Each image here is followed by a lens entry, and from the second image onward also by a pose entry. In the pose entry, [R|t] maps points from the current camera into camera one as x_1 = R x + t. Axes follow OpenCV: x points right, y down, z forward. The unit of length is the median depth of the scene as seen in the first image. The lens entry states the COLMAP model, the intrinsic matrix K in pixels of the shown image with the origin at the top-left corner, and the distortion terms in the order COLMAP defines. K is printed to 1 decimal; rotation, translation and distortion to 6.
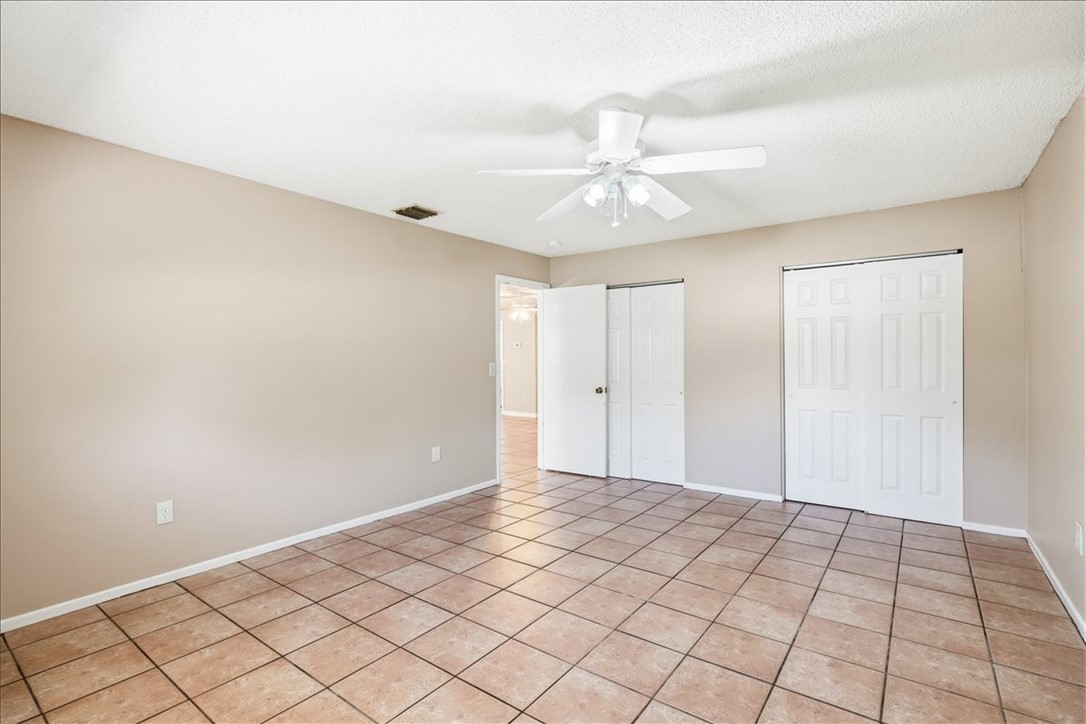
lens RADIAL K [[503.9, 0, 543.0], [0, 503.9, 362.0], [0, 0, 1]] dist [-0.001141, 0.000152]
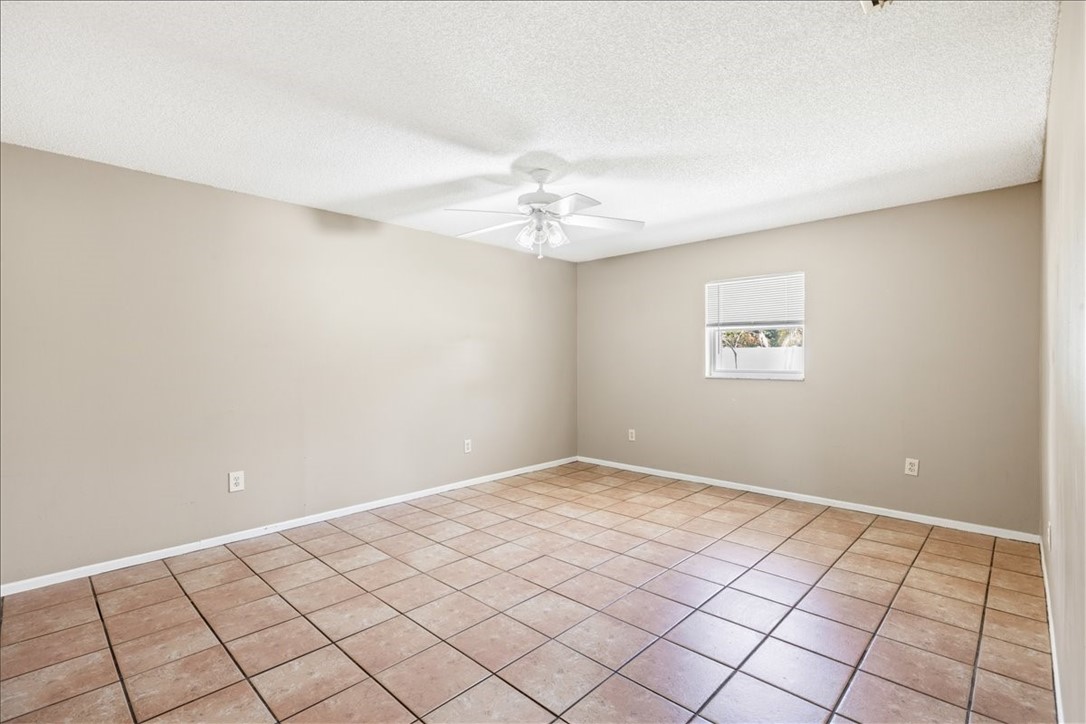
lens RADIAL K [[503.9, 0, 543.0], [0, 503.9, 362.0], [0, 0, 1]] dist [-0.001141, 0.000152]
pose [[-0.992606, 0.009356, 0.121016, -0.019593], [0.010439, 0.999911, 0.008316, -0.006408], [-0.120927, 0.009518, -0.992616, 2.163559]]
